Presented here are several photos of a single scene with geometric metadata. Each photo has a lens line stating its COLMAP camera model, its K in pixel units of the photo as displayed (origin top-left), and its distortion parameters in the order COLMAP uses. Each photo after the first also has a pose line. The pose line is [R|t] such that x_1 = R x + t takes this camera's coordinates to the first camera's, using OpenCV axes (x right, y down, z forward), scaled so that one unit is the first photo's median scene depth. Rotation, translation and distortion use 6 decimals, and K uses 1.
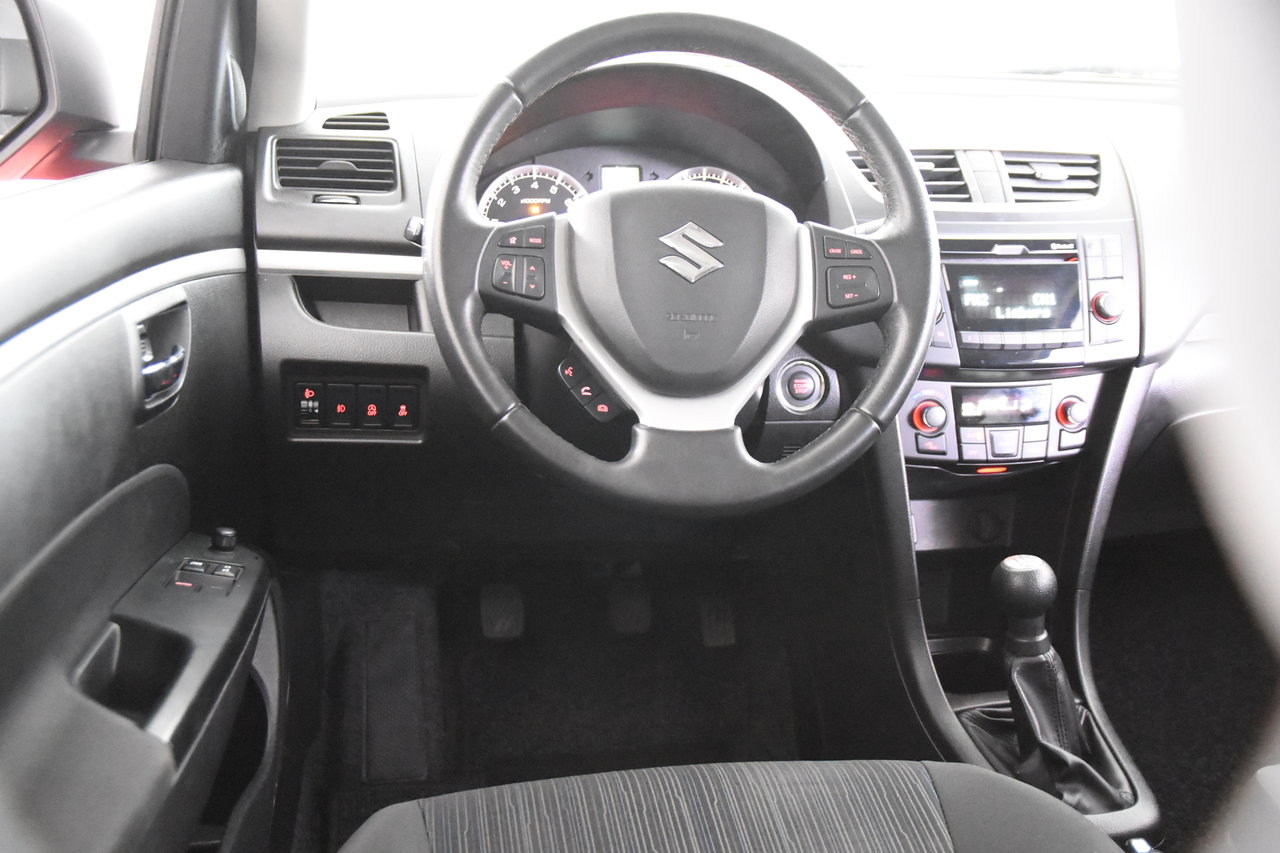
lens RADIAL K [[1247.1, 0, 630.7], [0, 1247.1, 420.4], [0, 0, 1]] dist [-0.031232, 0.000000]
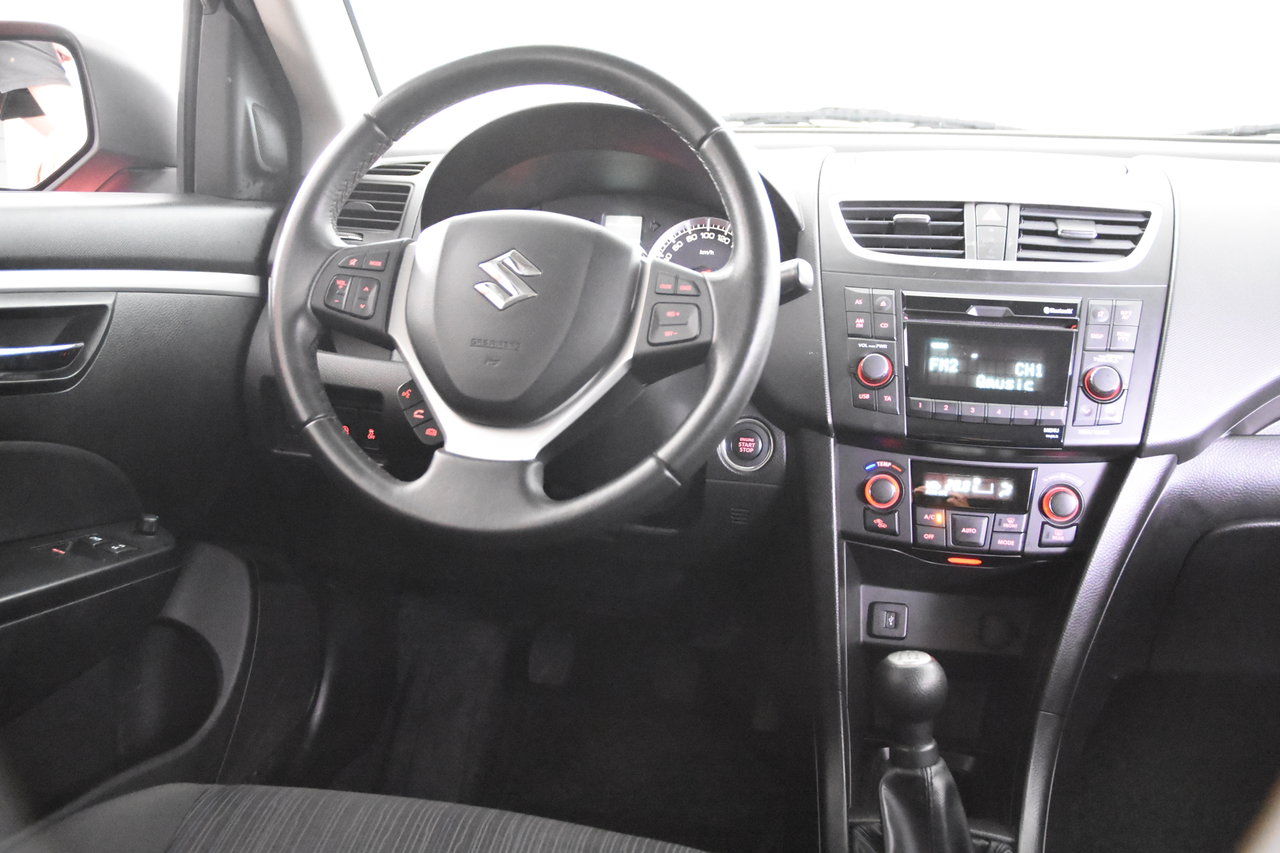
lens RADIAL K [[1247.1, 0, 648.6], [0, 1247.1, 436.4], [0, 0, 1]] dist [-0.031232, 0.000000]
pose [[0.929951, 0.081534, -0.358528, 0.403590], [-0.105759, 0.993211, -0.048449, 0.019404], [0.352144, 0.082973, 0.932261, 0.097692]]
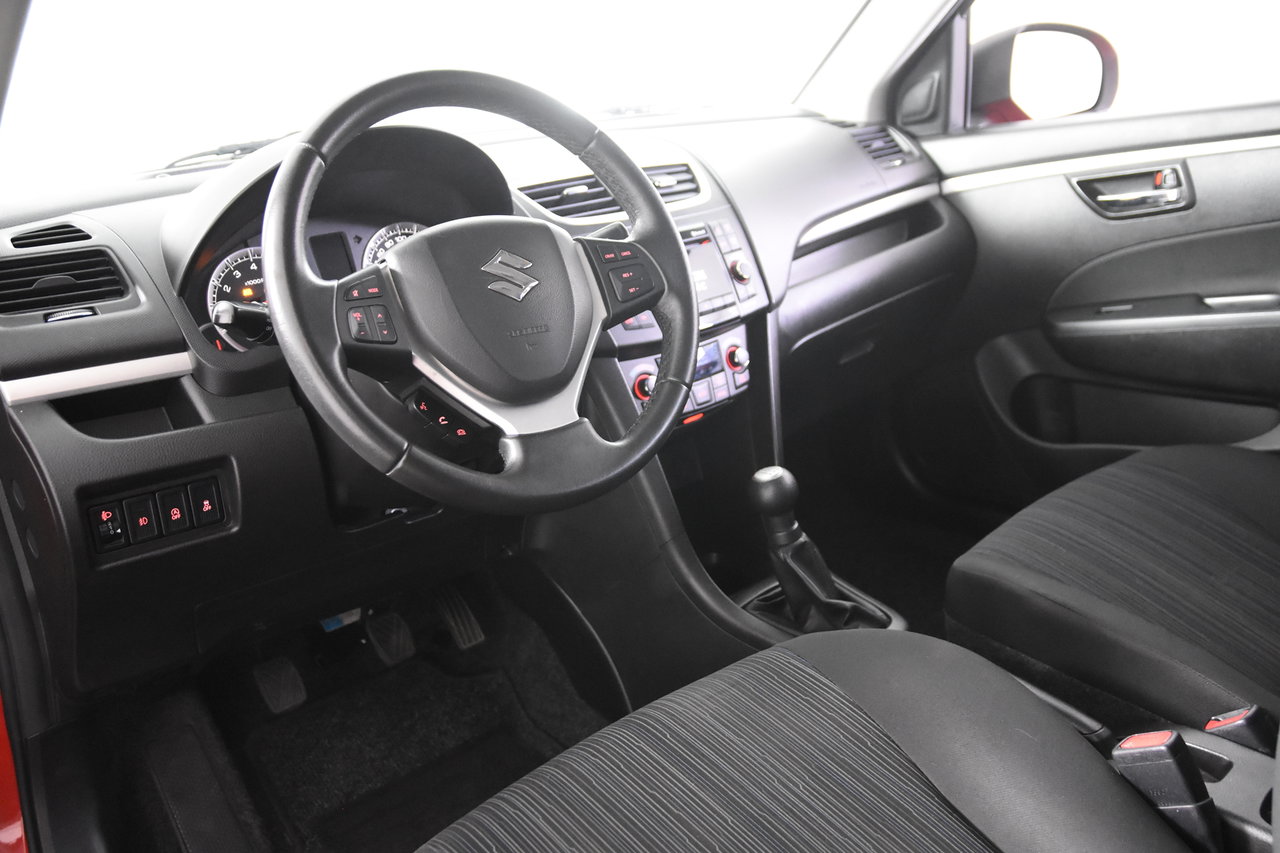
lens RADIAL K [[1026.7, 0, 628.5], [0, 1026.7, 426.7], [0, 0, 1]] dist [-0.056534, 0.020530]
pose [[0.851040, -0.256067, 0.458432, -0.245465], [0.270958, 0.961979, 0.034323, -0.004966], [-0.449791, 0.095006, 0.888066, 0.122986]]
